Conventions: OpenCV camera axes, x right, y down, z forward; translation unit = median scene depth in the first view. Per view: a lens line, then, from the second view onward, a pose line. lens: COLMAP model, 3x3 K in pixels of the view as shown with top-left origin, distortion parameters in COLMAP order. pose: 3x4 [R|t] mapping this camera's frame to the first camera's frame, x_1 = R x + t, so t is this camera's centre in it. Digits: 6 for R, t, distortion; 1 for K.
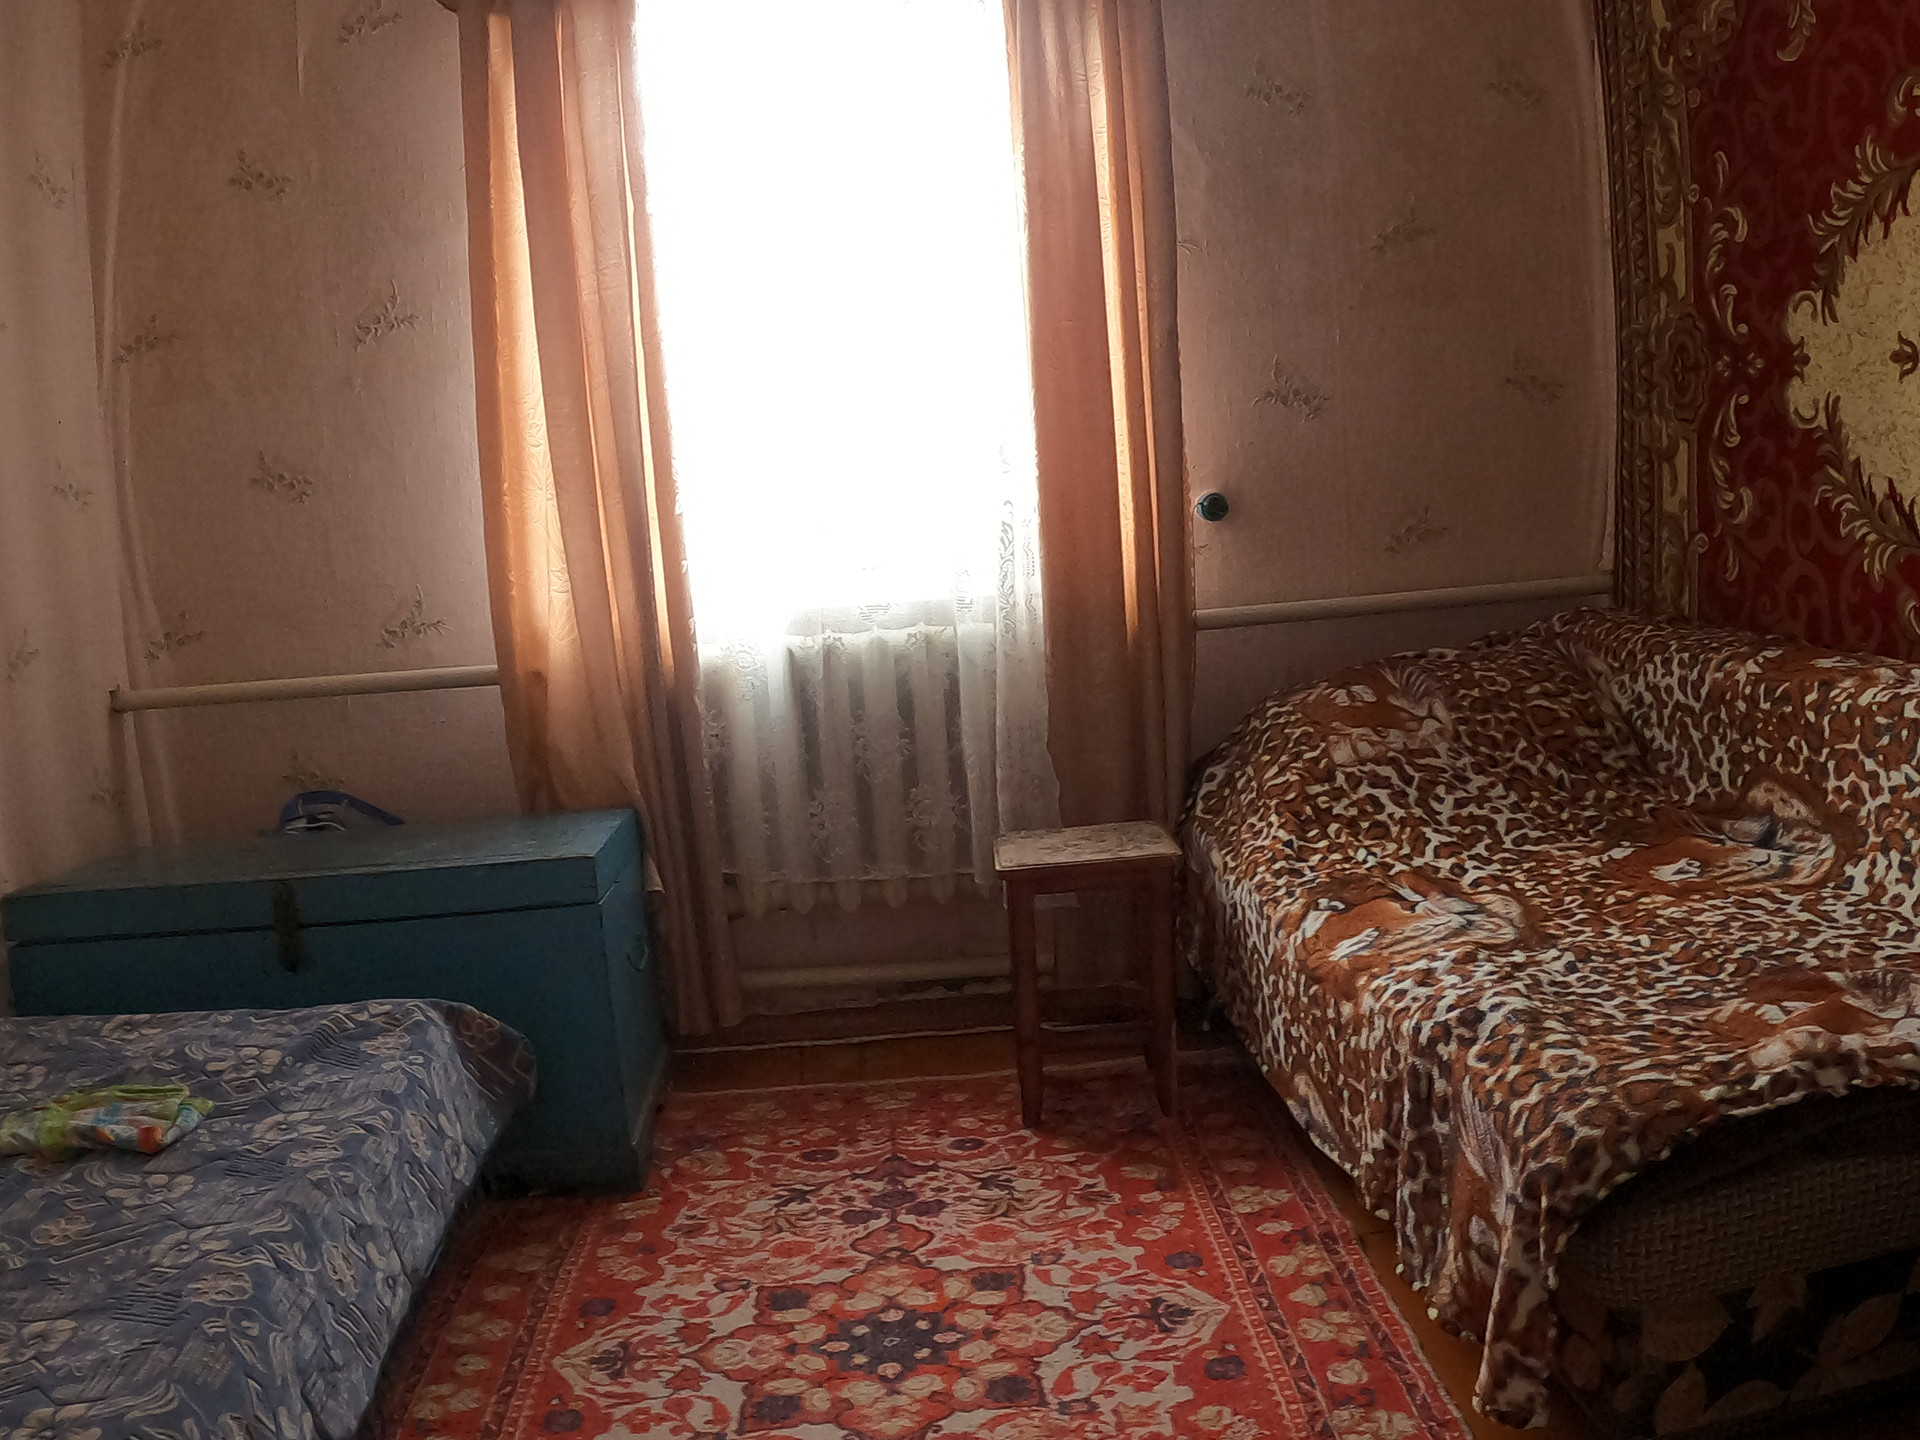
lens RADIAL K [[1696.6, 0, 960.0], [0, 1696.6, 720.0], [0, 0, 1]] dist [-0.284912, 0.123345]
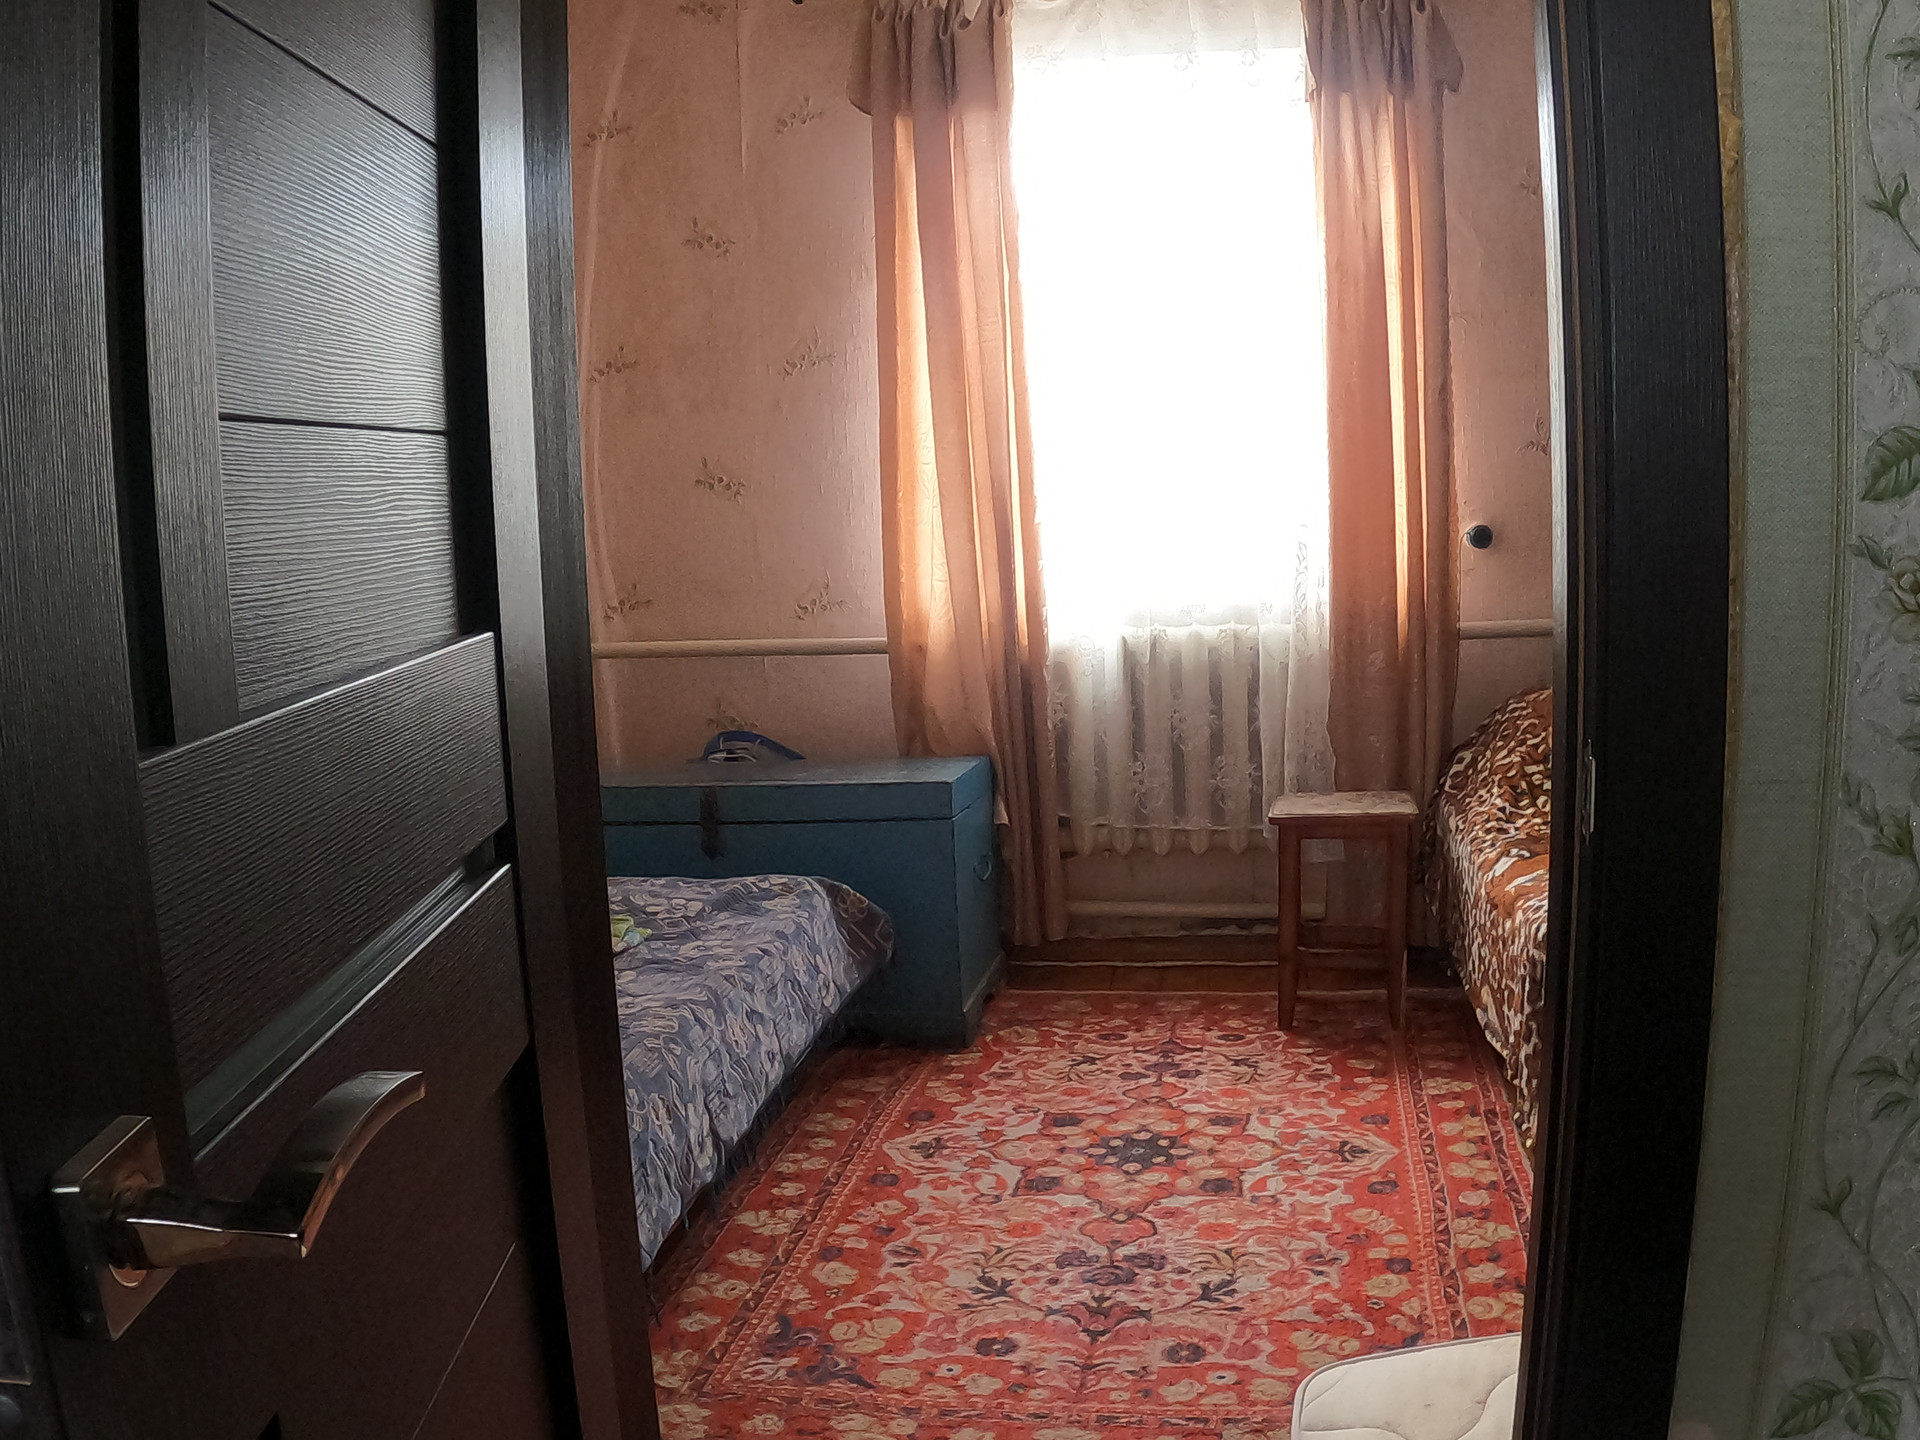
lens RADIAL K [[1696.6, 0, 960.0], [0, 1696.6, 720.0], [0, 0, 1]] dist [-0.284912, 0.123345]
pose [[0.971505, 0.055538, -0.230420, 0.091535], [-0.058740, 0.998248, -0.007056, 0.043930], [0.229624, 0.020390, 0.973066, -0.291116]]
